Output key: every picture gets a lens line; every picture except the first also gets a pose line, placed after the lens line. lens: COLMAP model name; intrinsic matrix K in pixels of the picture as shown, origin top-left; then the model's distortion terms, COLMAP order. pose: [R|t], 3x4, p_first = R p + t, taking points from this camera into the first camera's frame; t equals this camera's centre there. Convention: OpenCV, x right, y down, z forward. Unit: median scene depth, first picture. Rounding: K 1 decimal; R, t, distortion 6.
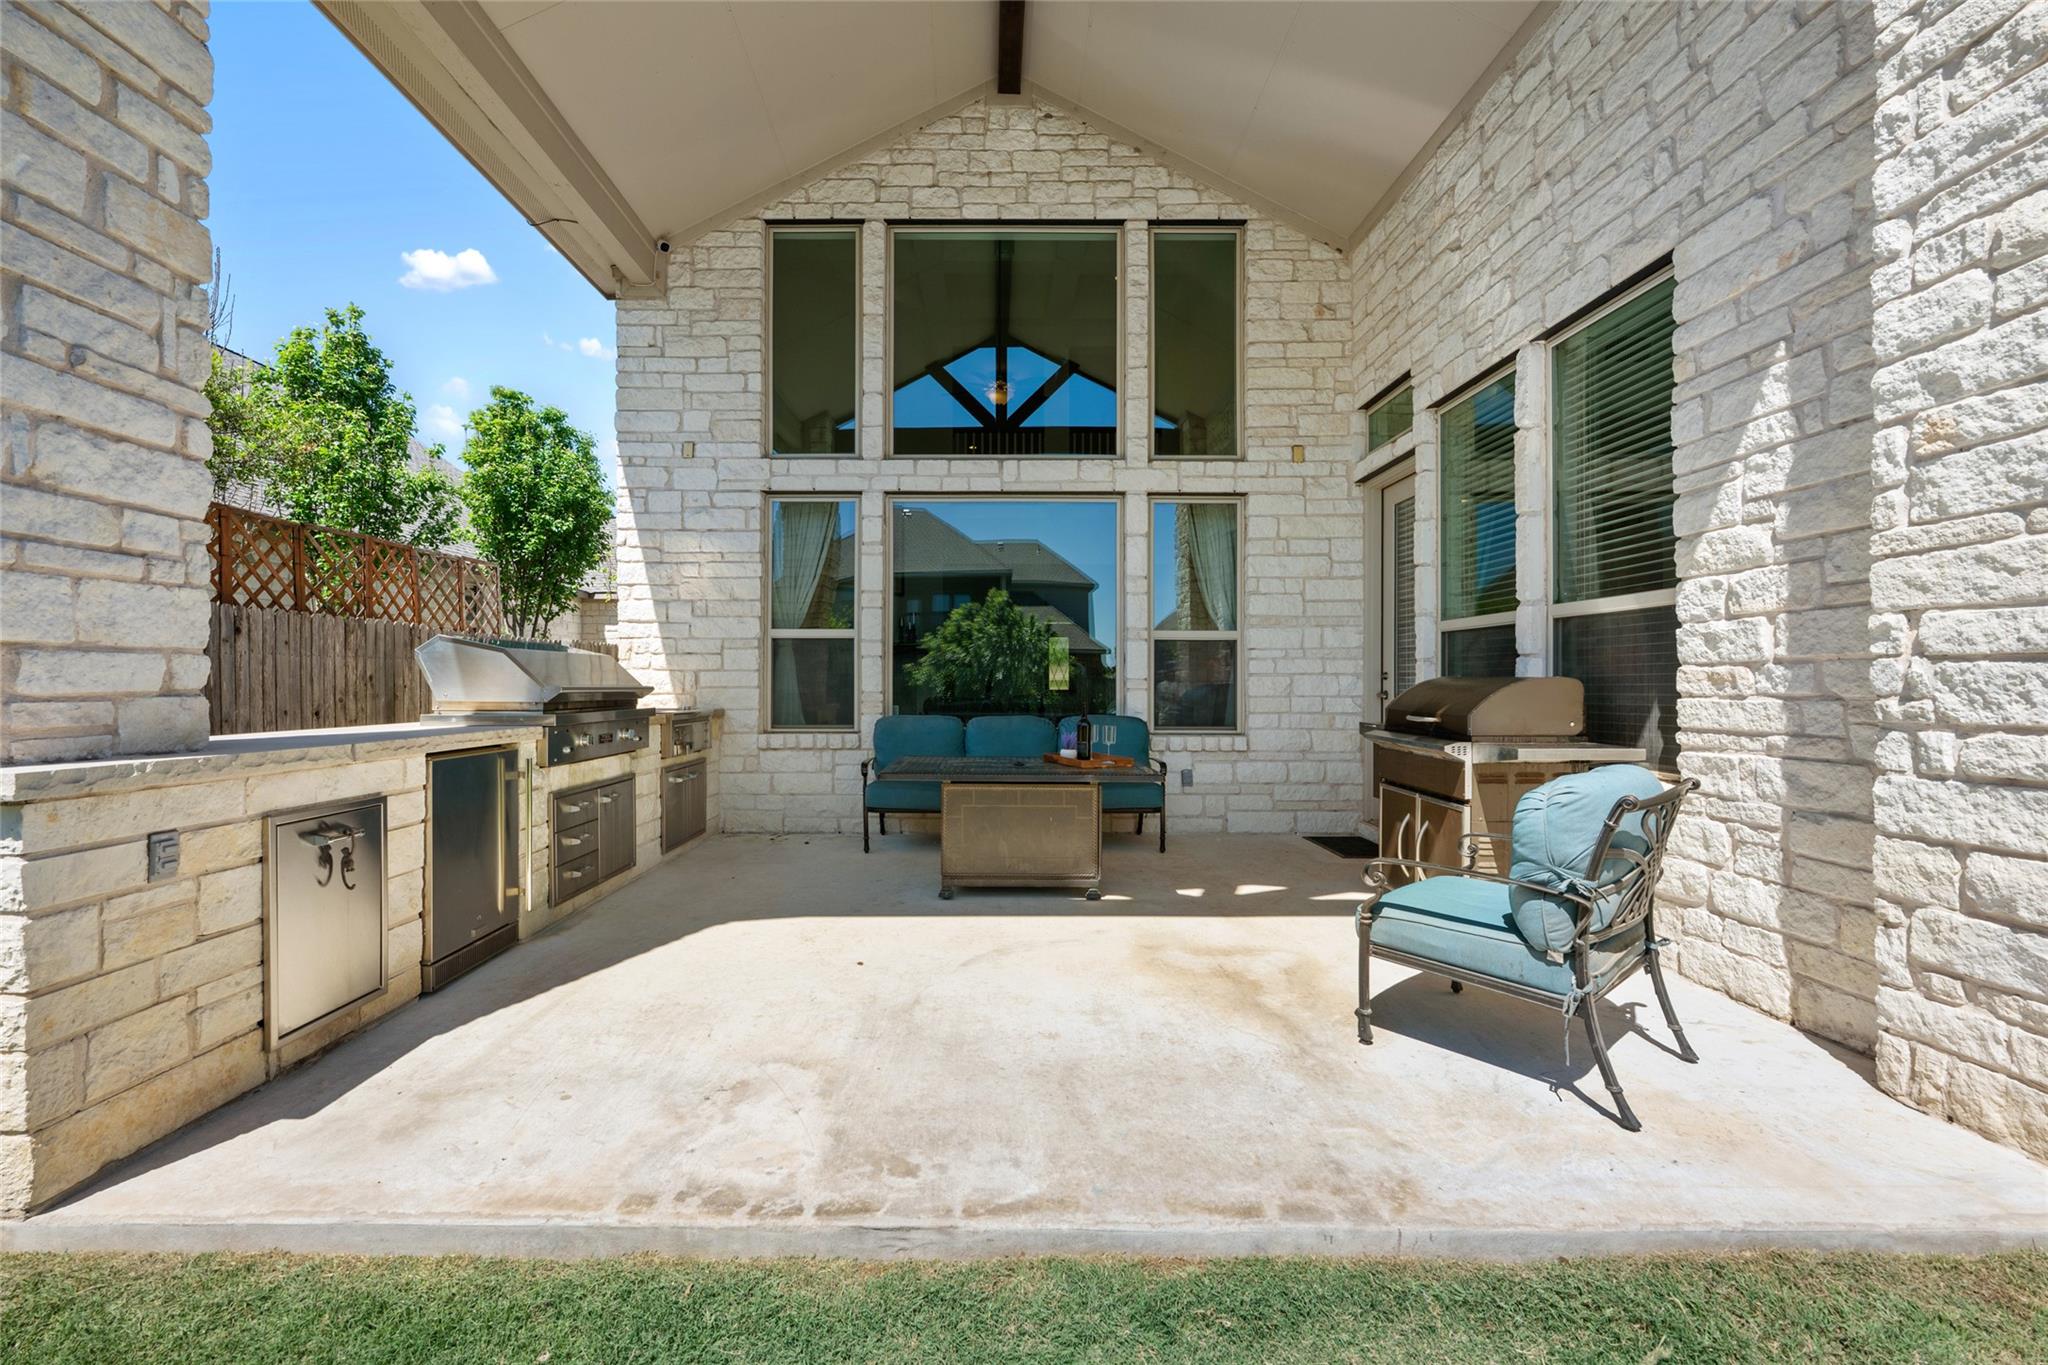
lens RADIAL K [[816.6, 0, 1011.7], [0, 816.6, 679.5], [0, 0, 1]] dist [-0.000962, -0.000518]
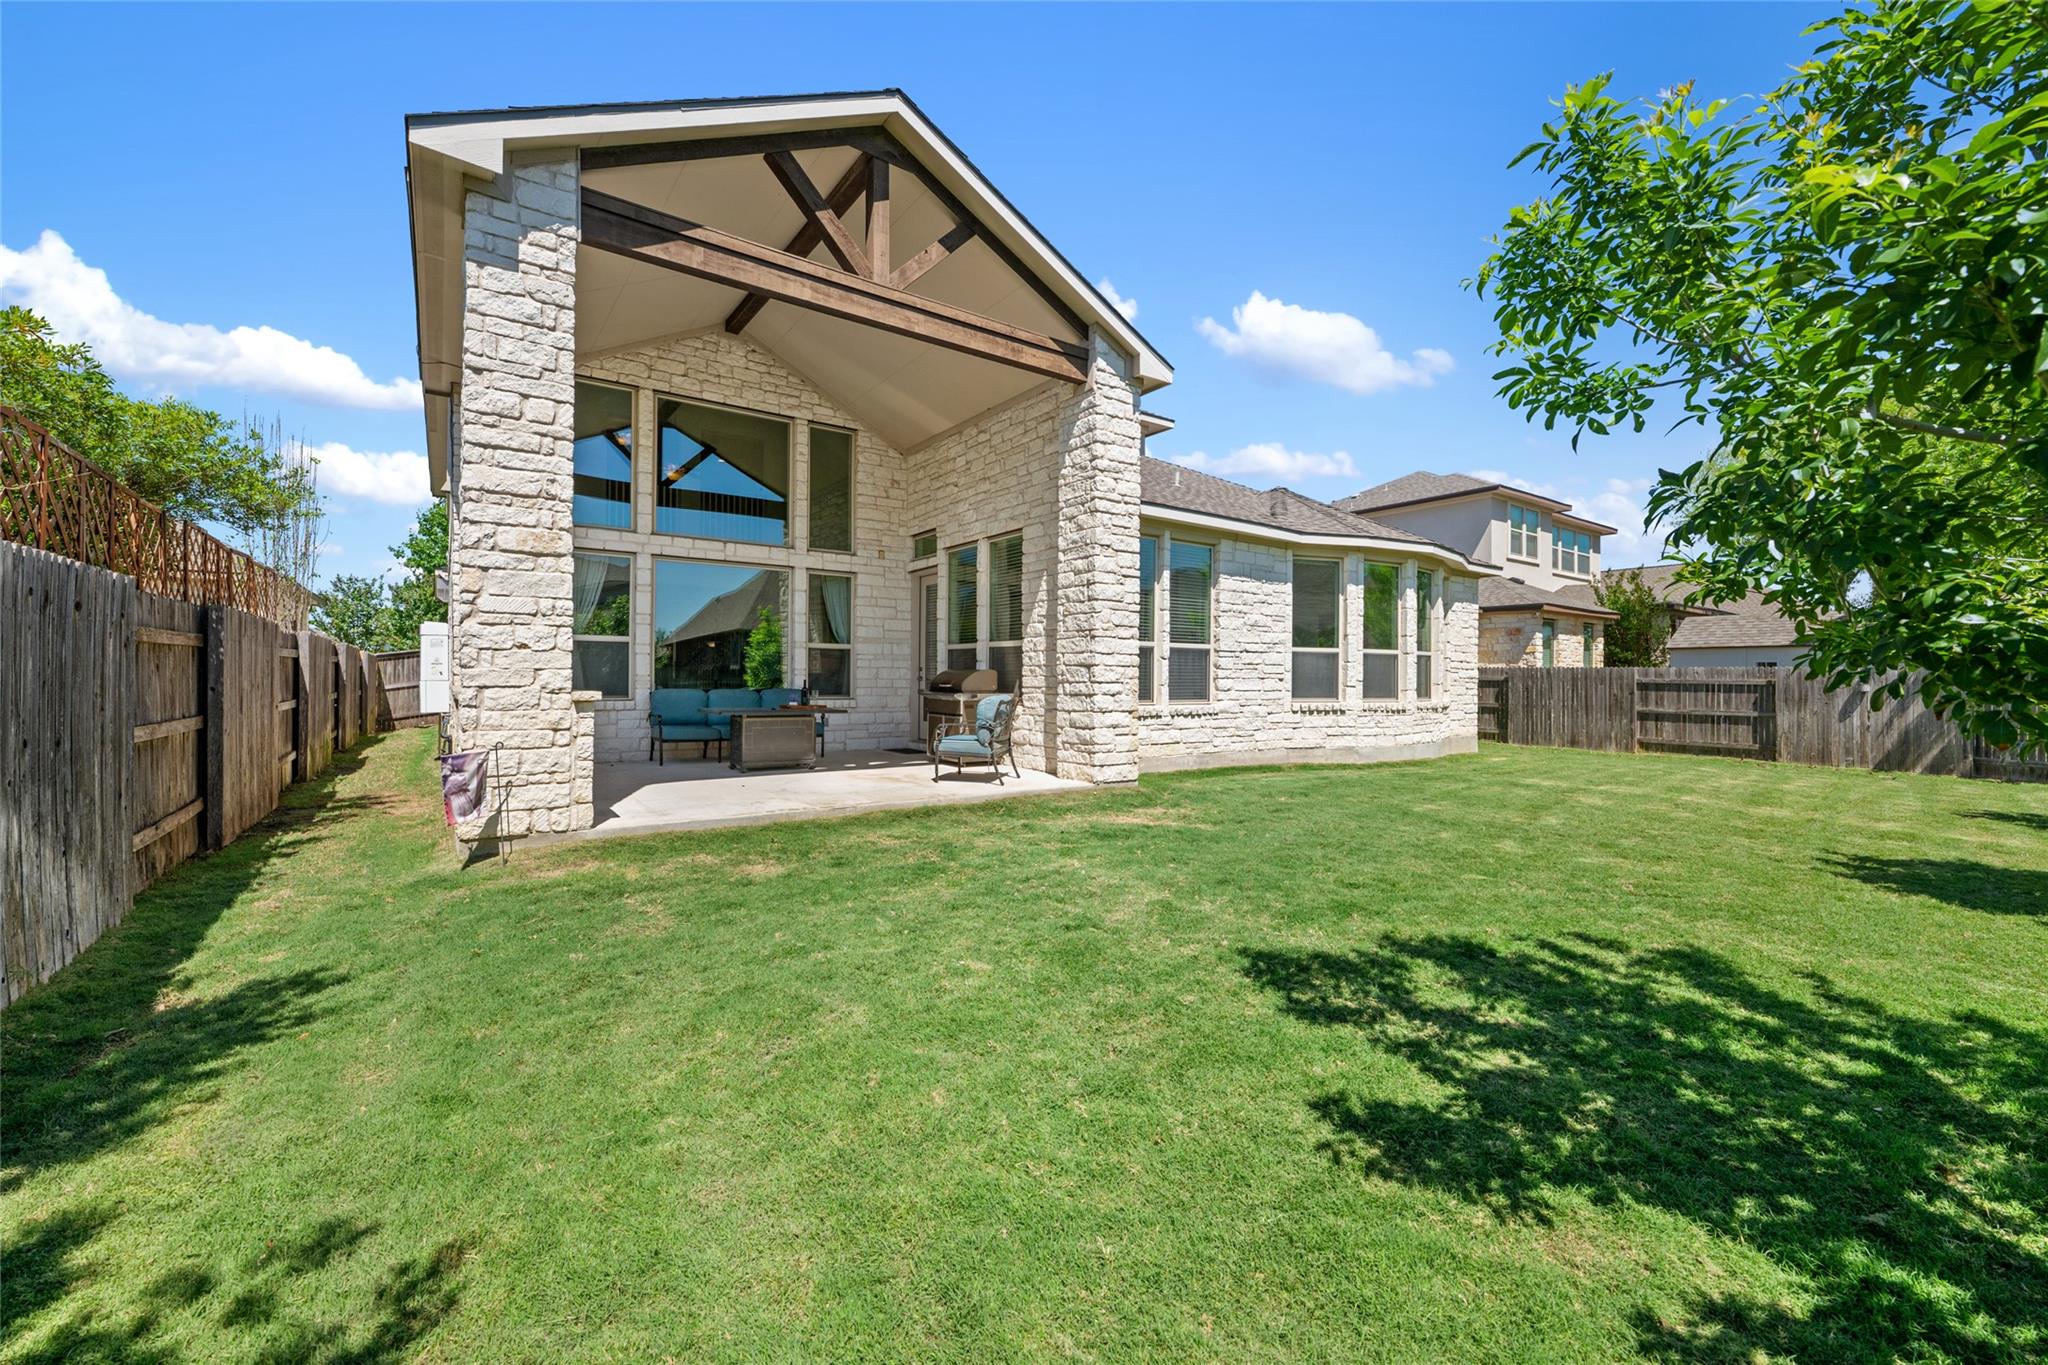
lens RADIAL K [[816.6, 0, 1018.1], [0, 816.6, 679.8], [0, 0, 1]] dist [-0.000962, -0.000518]
pose [[0.818857, 0.003452, 0.573987, -0.699947], [-0.008556, 0.999944, 0.006192, 0.011081], [-0.573933, -0.009981, 0.818841, -1.101871]]
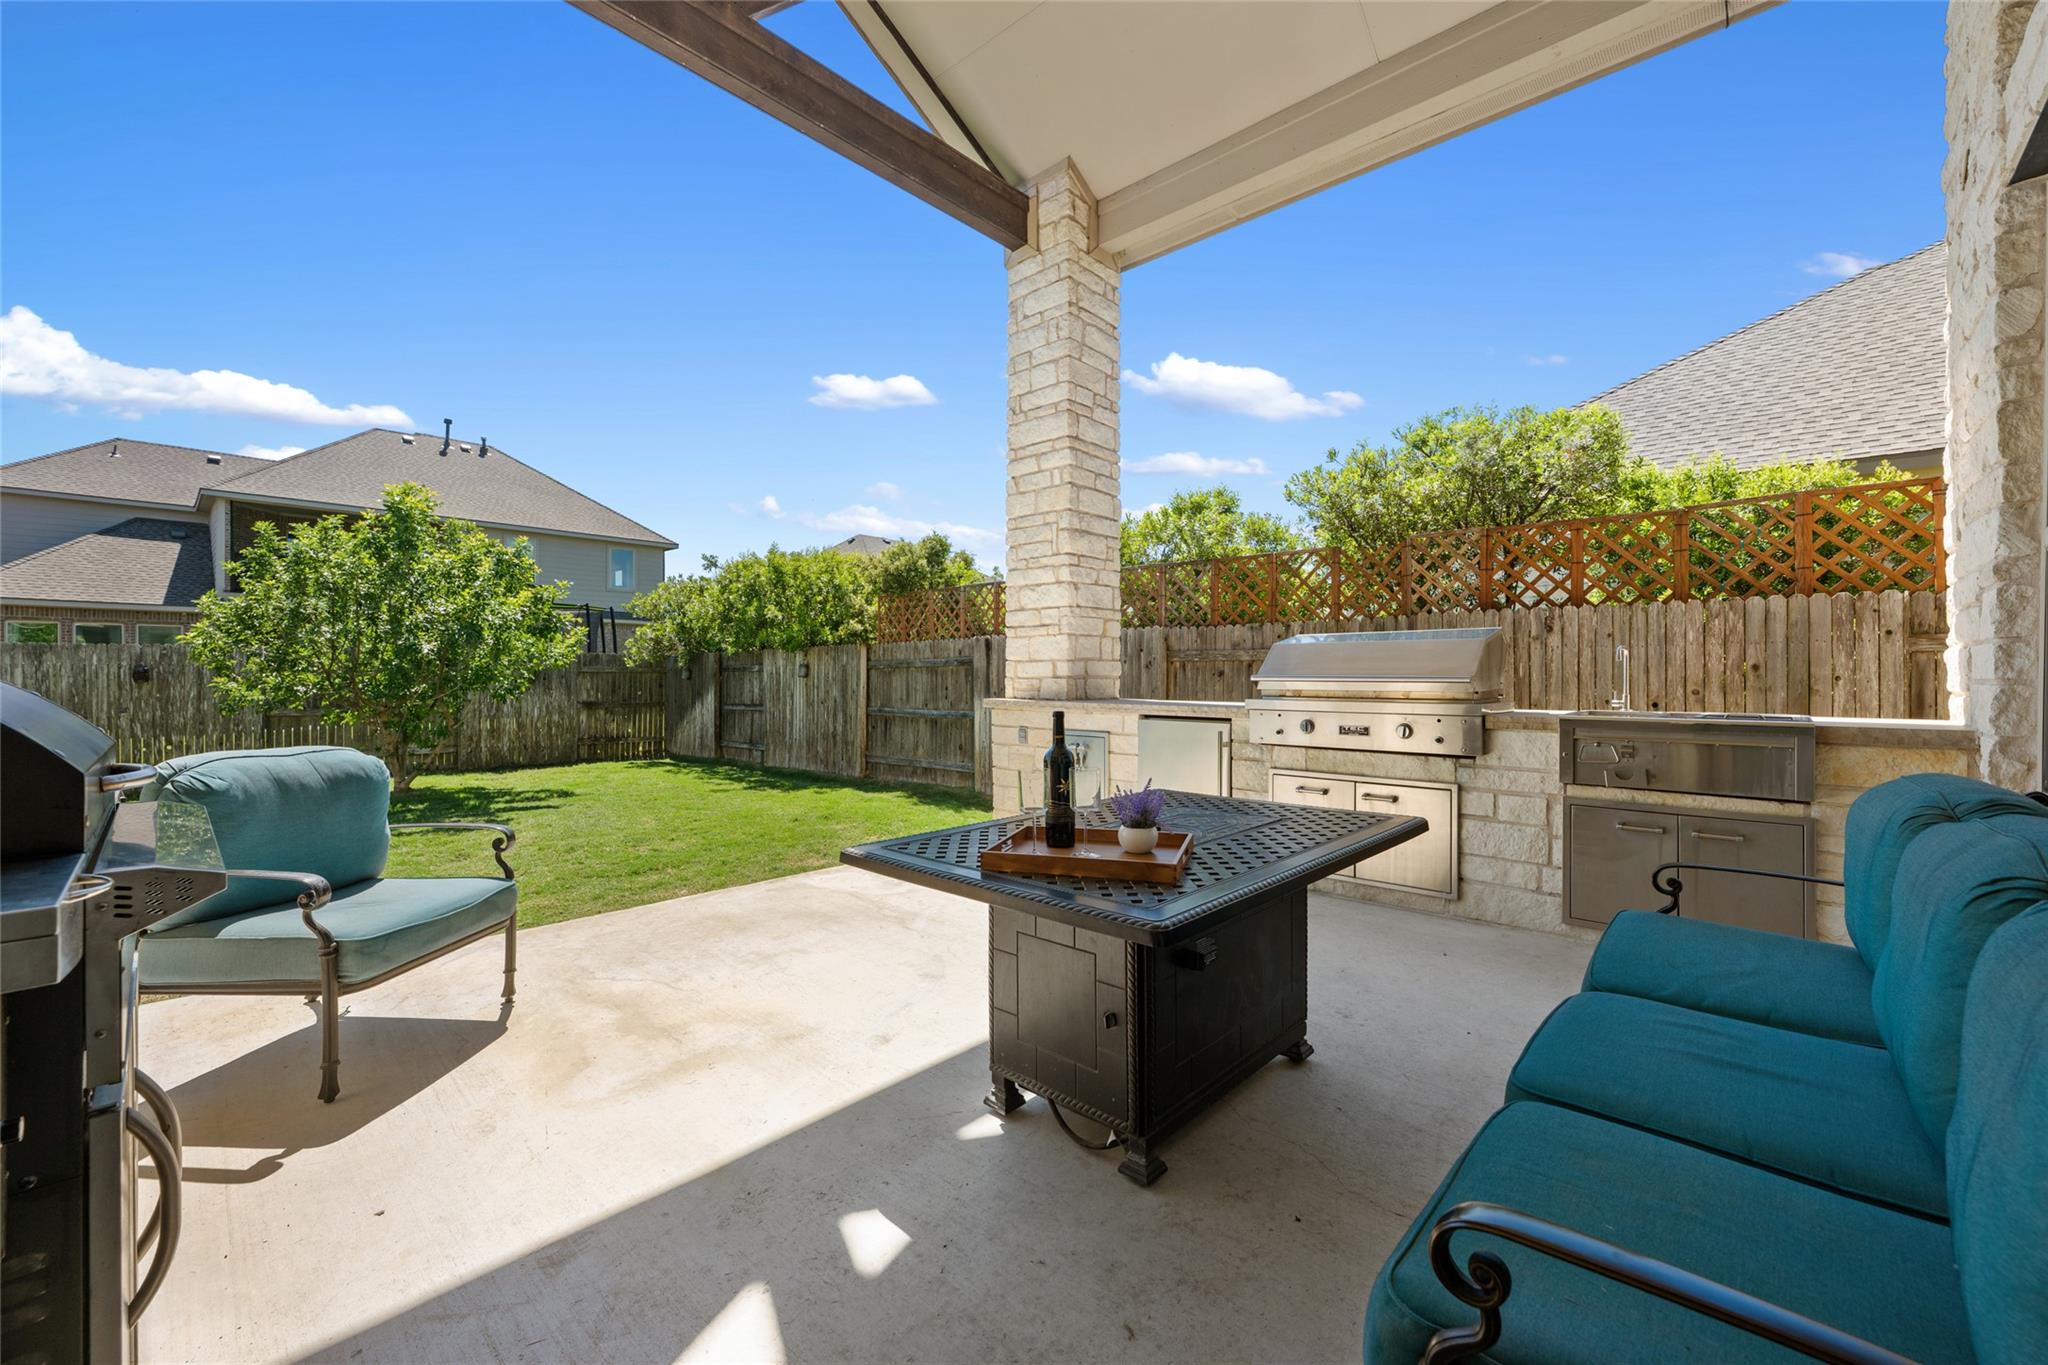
lens RADIAL K [[816.6, 0, 1017.7], [0, 816.6, 674.2], [0, 0, 1]] dist [-0.000962, -0.000518]
pose [[-0.695261, -0.002286, -0.718754, 0.410580], [0.001488, 0.999988, -0.004620, 0.009245], [0.718756, -0.004281, -0.695249, 1.236962]]
